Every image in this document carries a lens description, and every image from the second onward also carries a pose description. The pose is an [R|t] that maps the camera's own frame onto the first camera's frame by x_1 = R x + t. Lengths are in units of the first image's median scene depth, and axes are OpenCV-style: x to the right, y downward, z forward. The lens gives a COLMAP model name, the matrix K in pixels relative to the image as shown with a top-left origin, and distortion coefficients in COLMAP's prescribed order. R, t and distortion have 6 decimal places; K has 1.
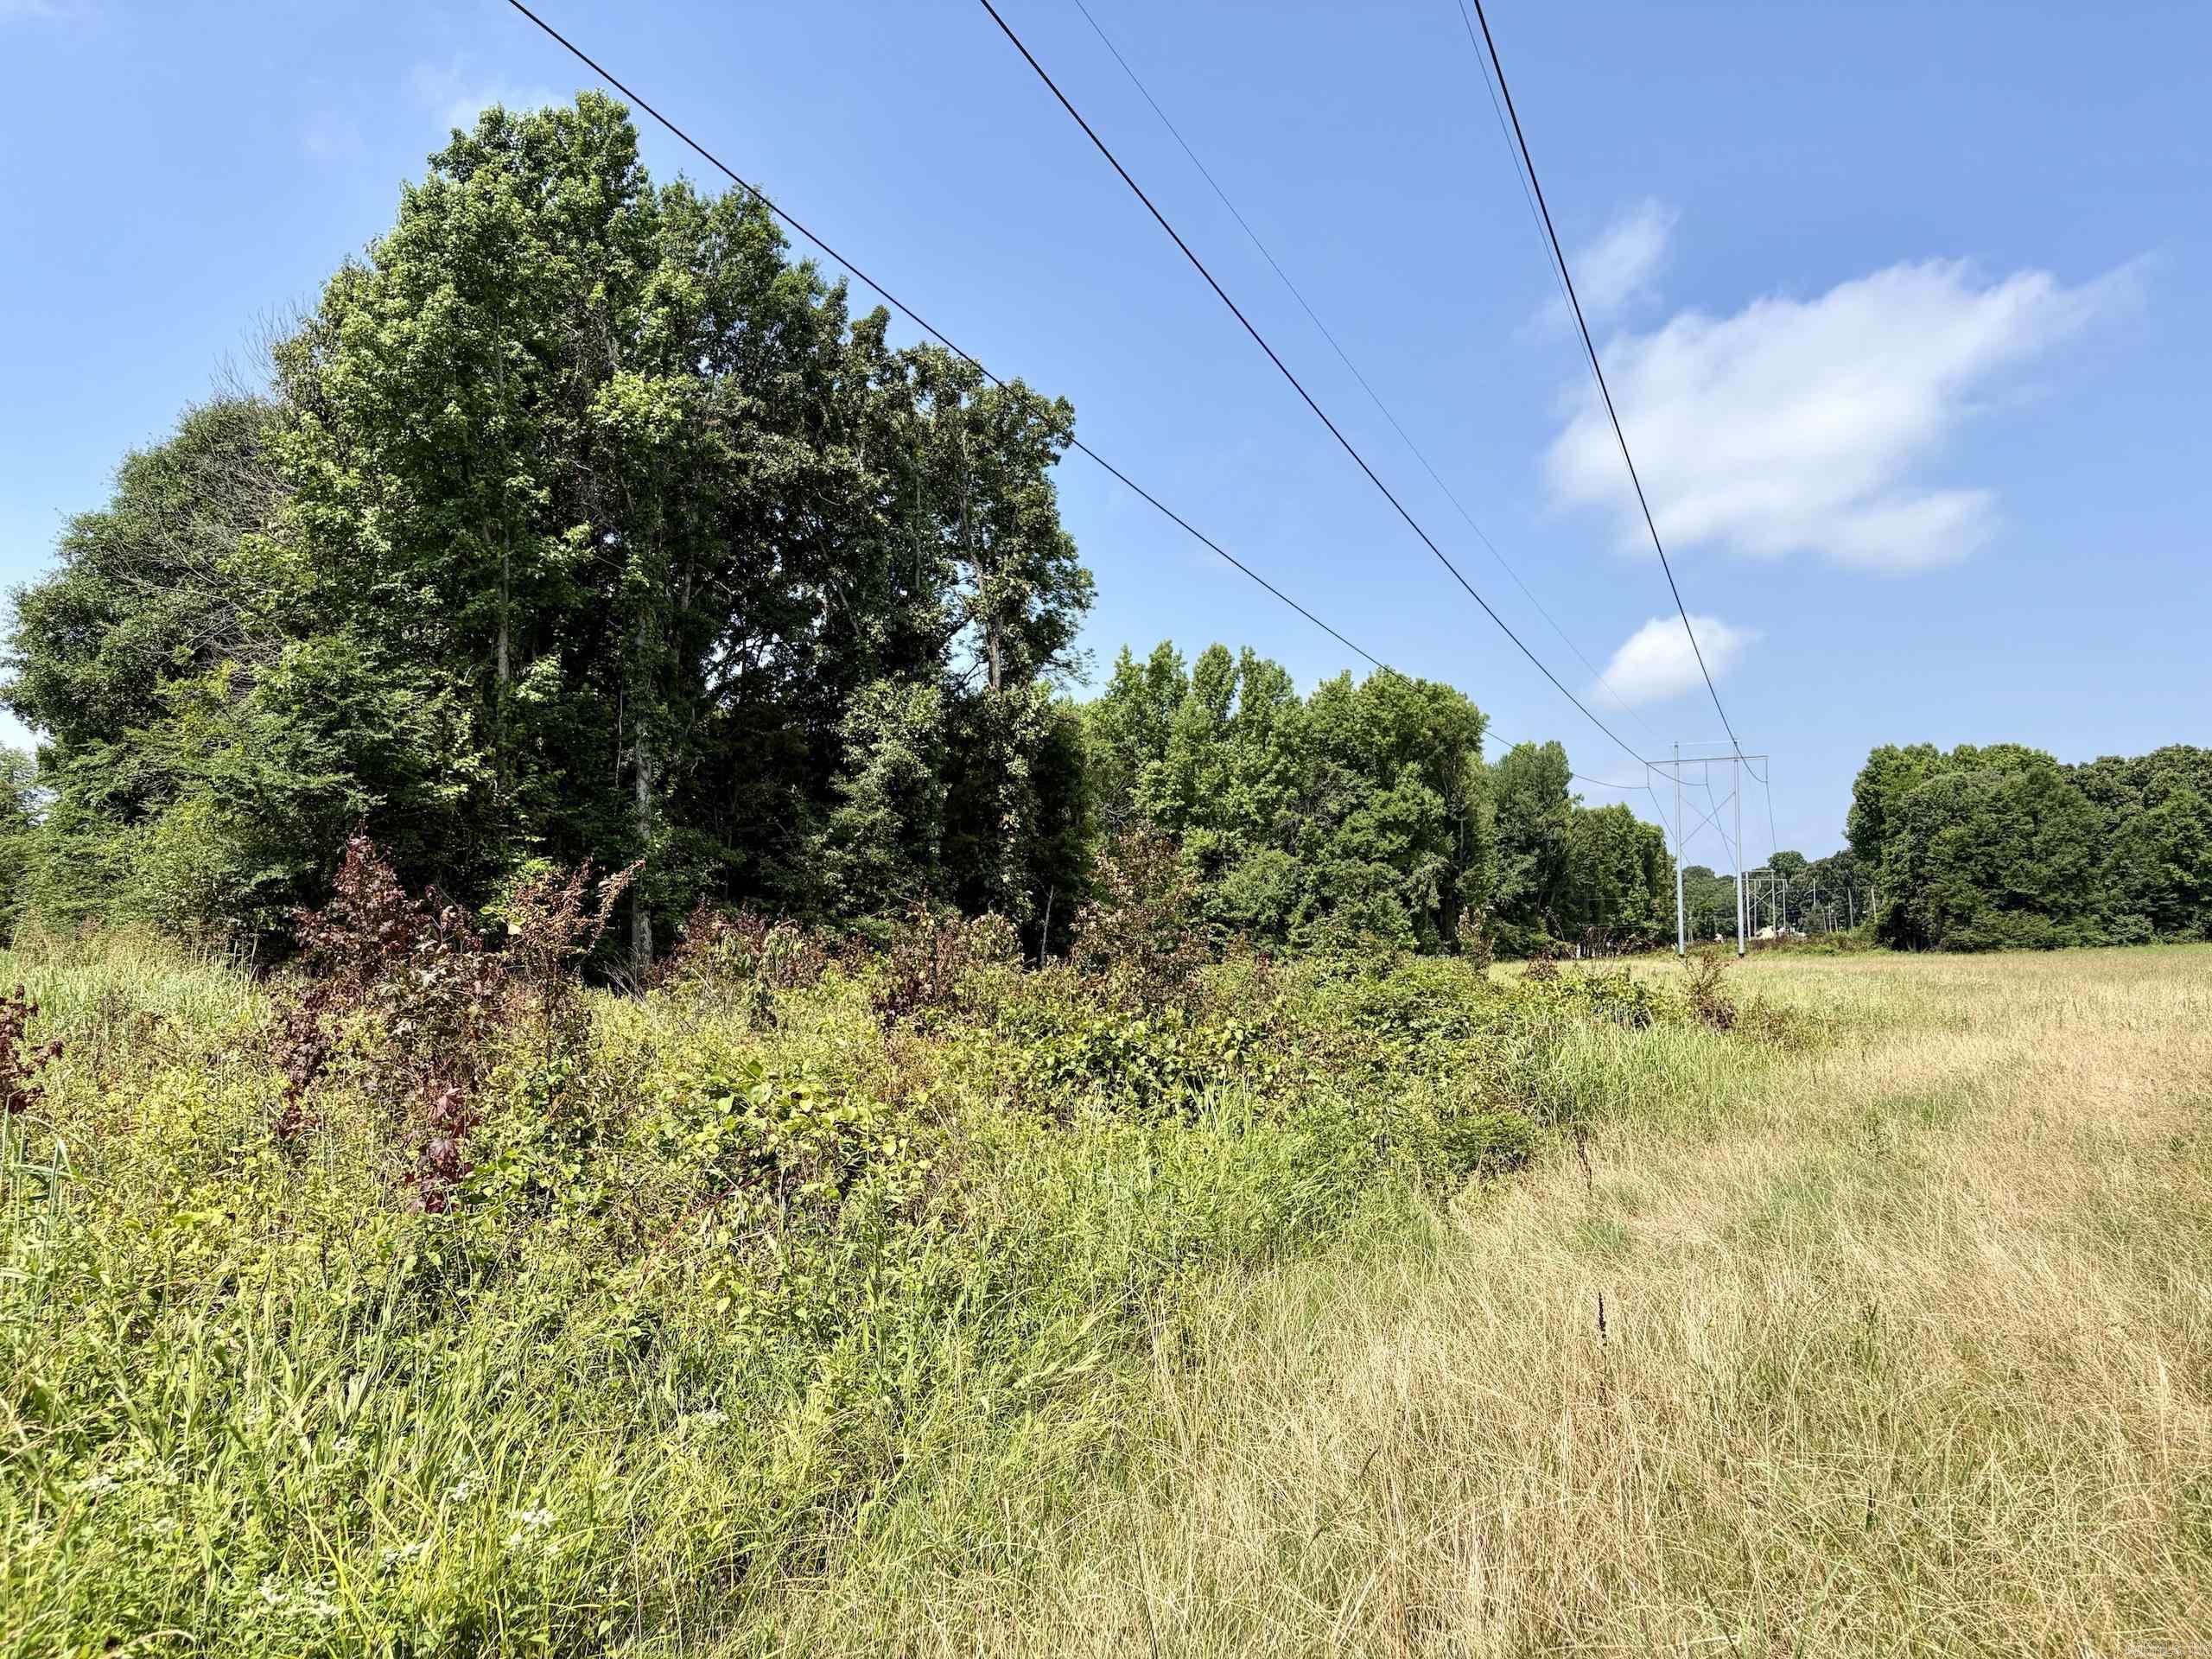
lens RADIAL K [[1670.0, 0, 1087.0], [0, 1670.0, 835.4], [0, 0, 1]] dist [0.039369, -0.041574]
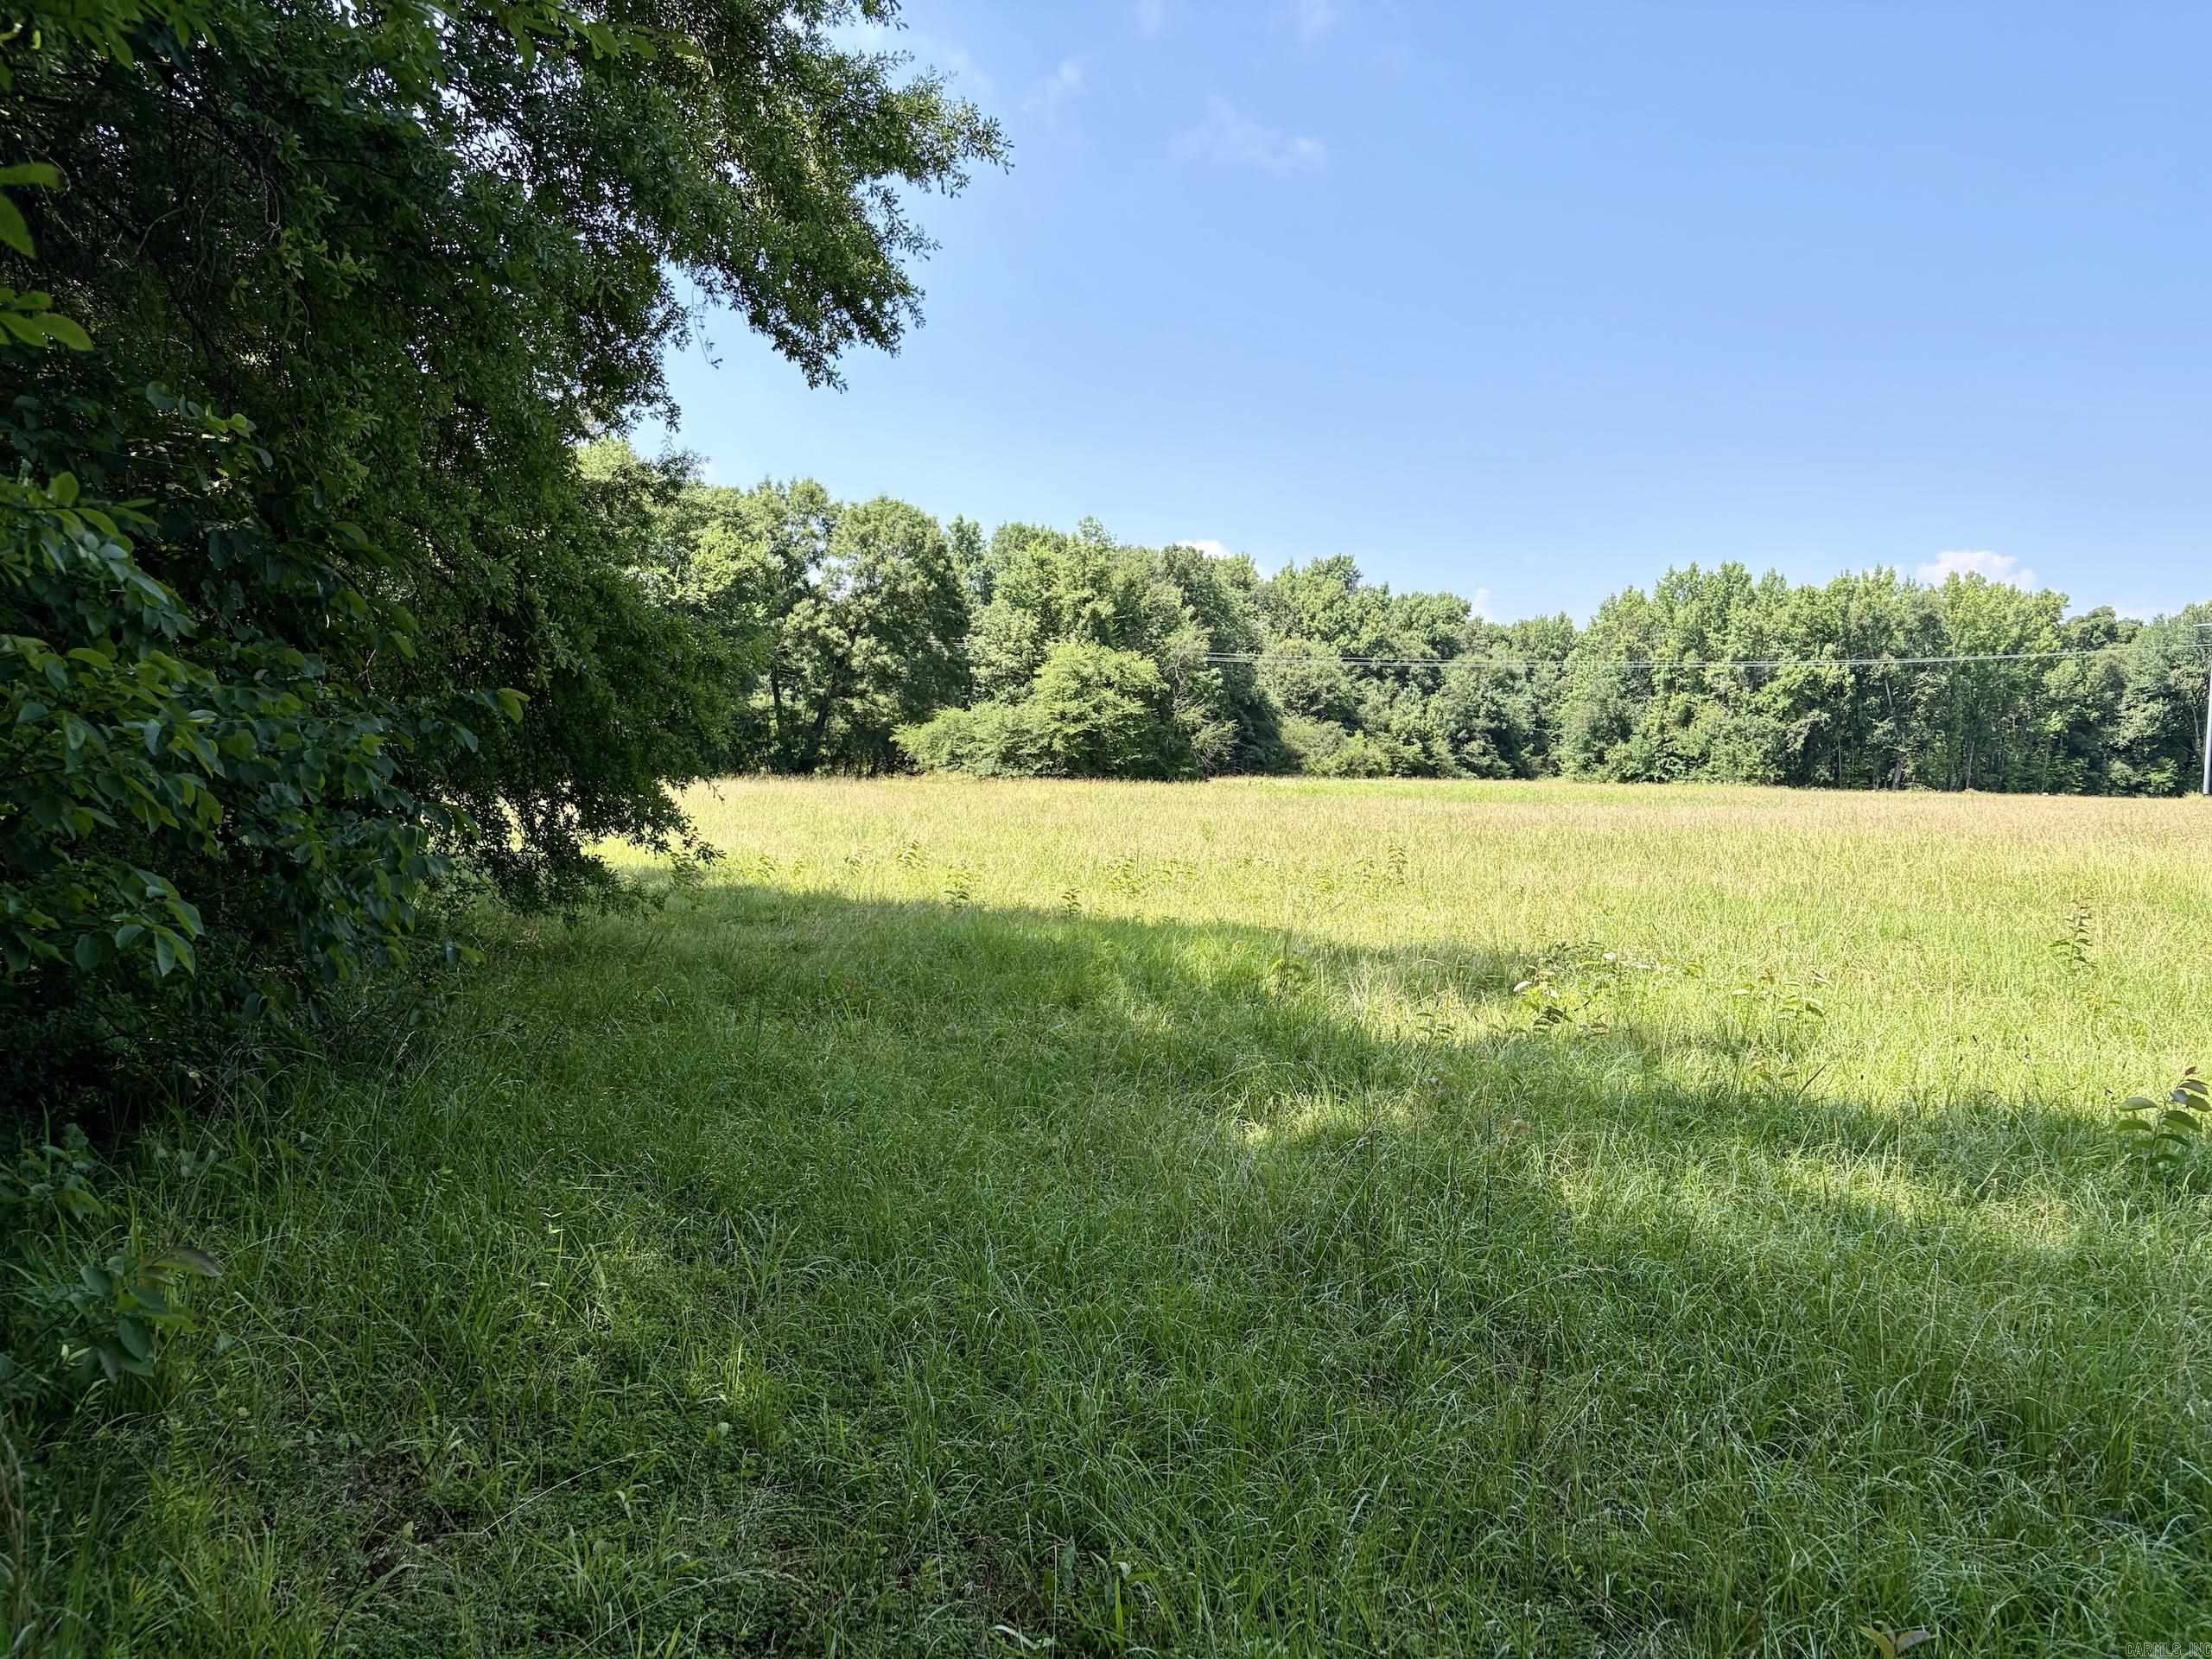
lens RADIAL K [[1670.0, 0, 1101.7], [0, 1670.0, 823.3], [0, 0, 1]] dist [0.039369, -0.041574]
pose [[0.602450, 0.053782, -0.796342, 0.929826], [0.025831, 0.995891, 0.086800, -0.031508], [0.797738, -0.072863, 0.598586, -0.324964]]
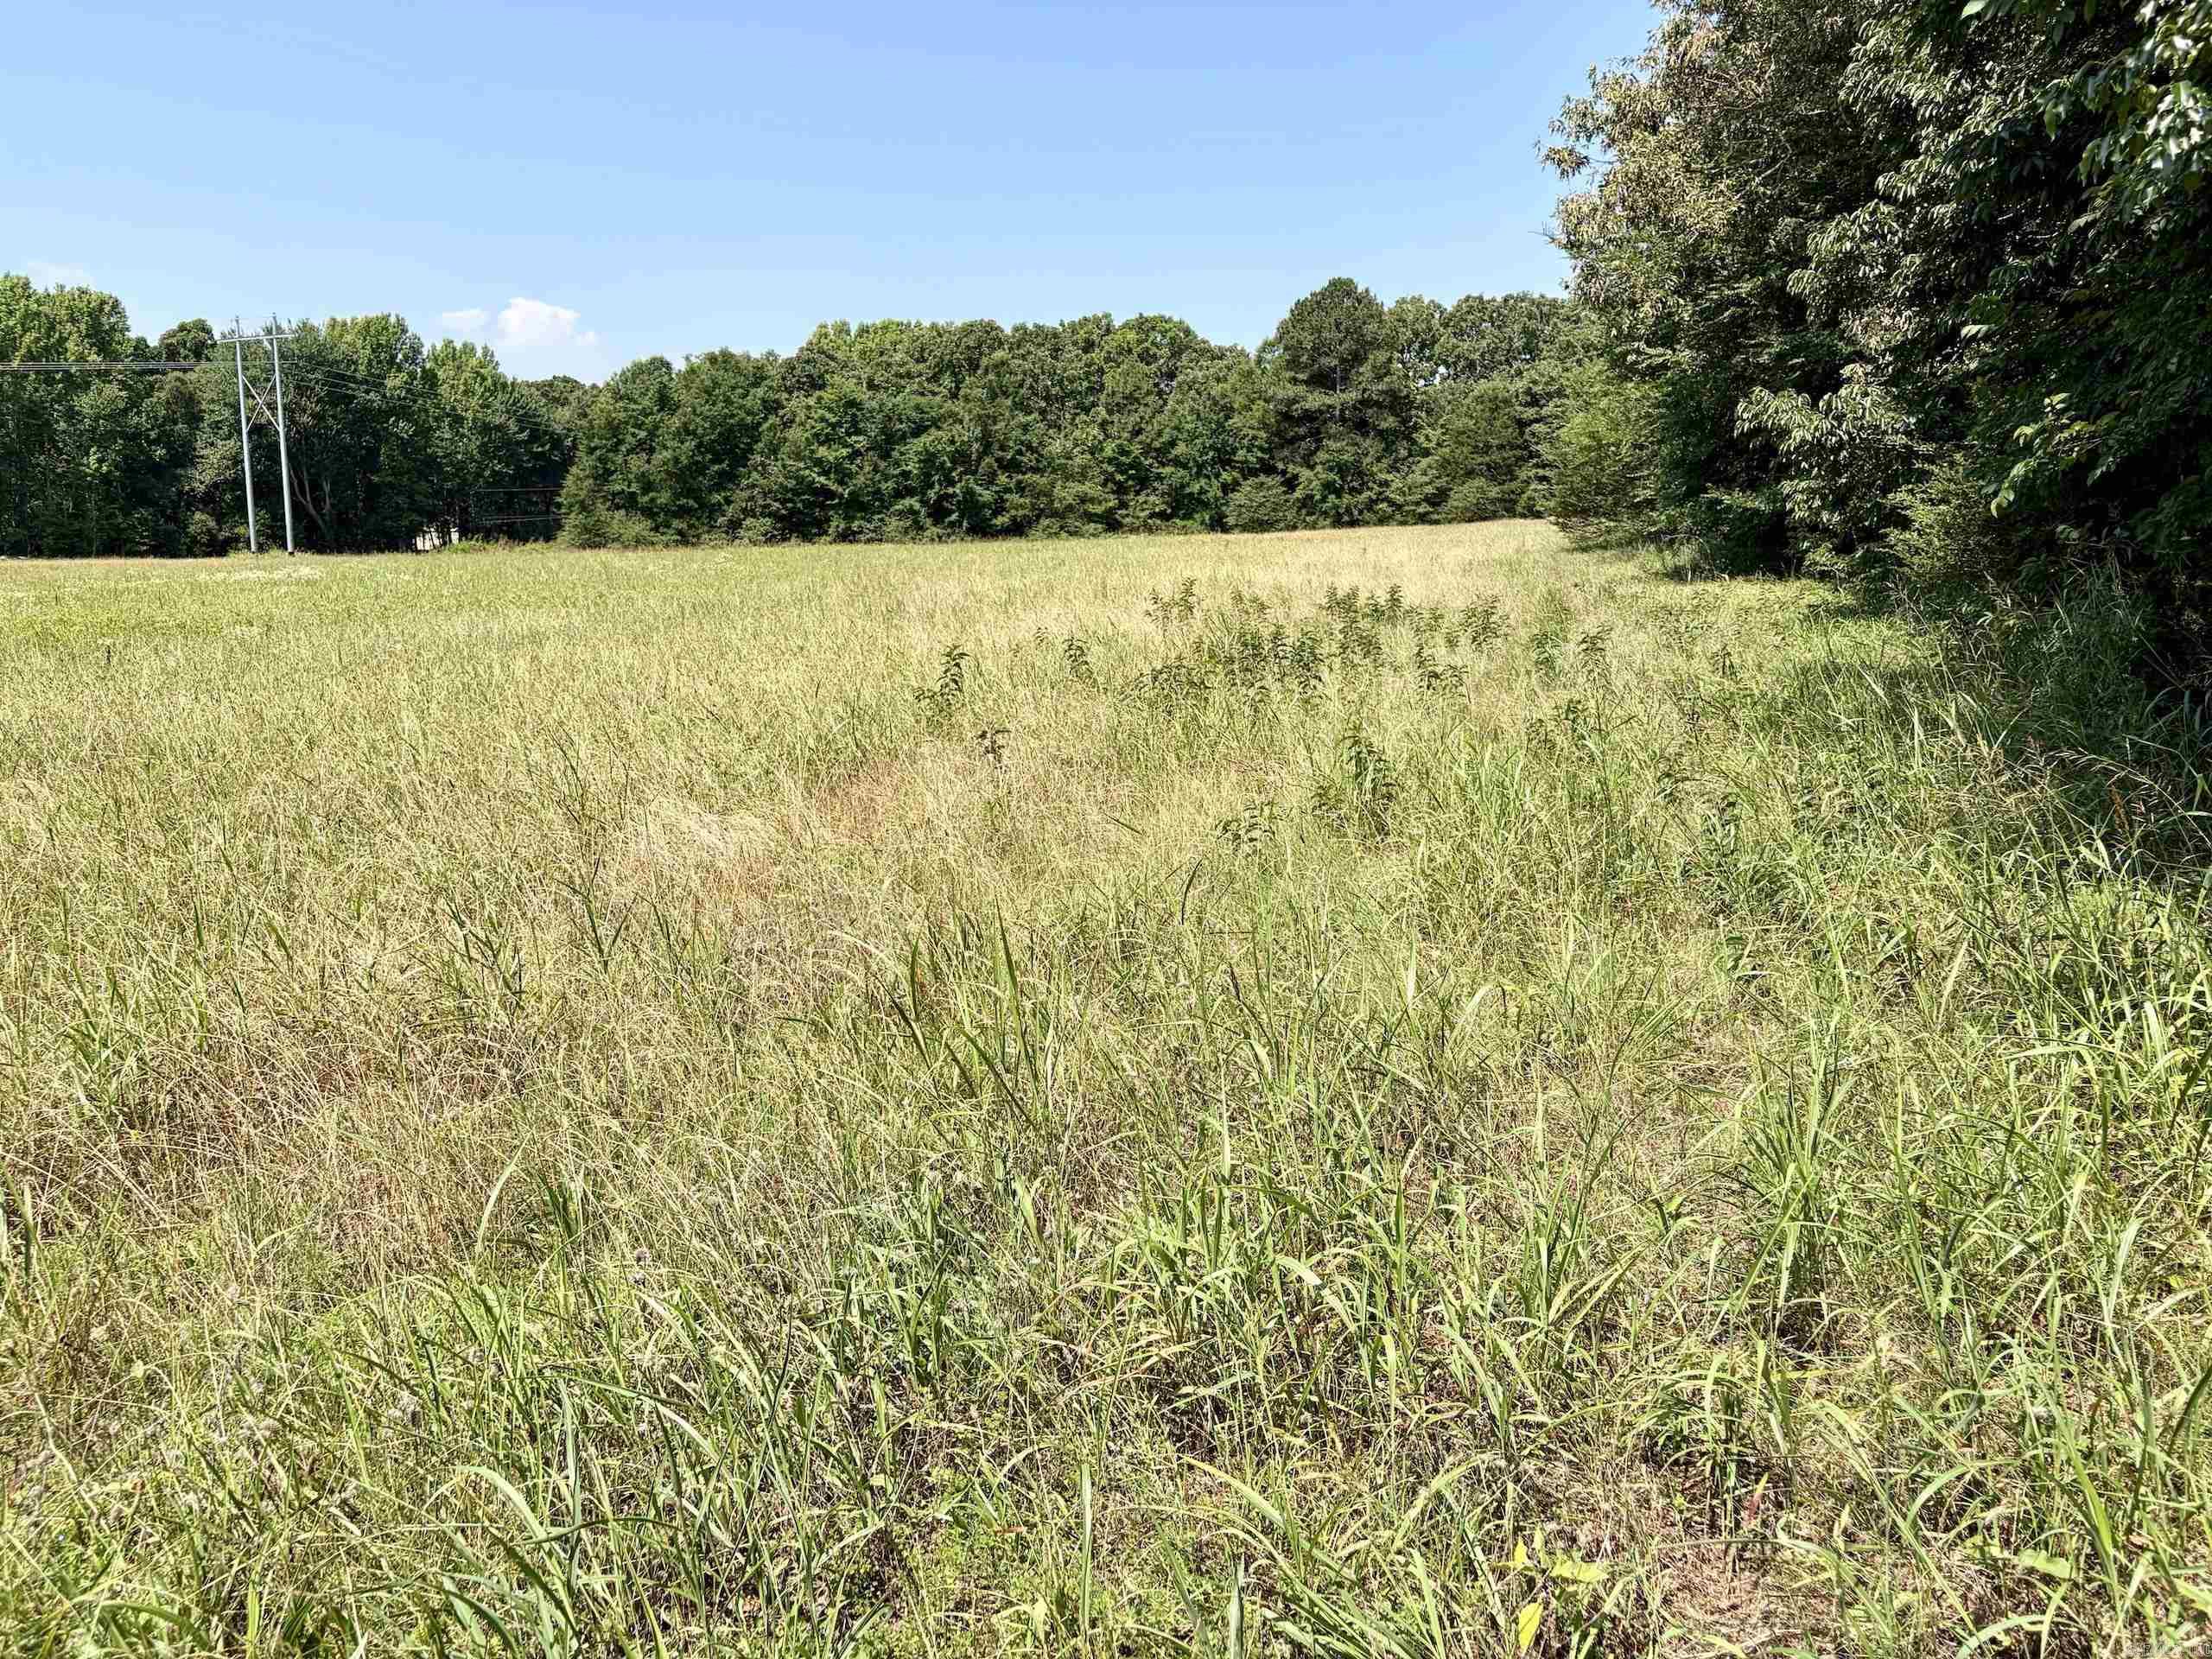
lens RADIAL K [[1670.0, 0, 1138.6], [0, 1670.0, 884.7], [0, 0, 1]] dist [0.039369, -0.041574]
pose [[0.992876, 0.042254, -0.111407, 1.098917], [-0.010981, 0.963478, 0.267563, -0.008081], [0.118644, -0.264434, 0.957078, 0.114401]]
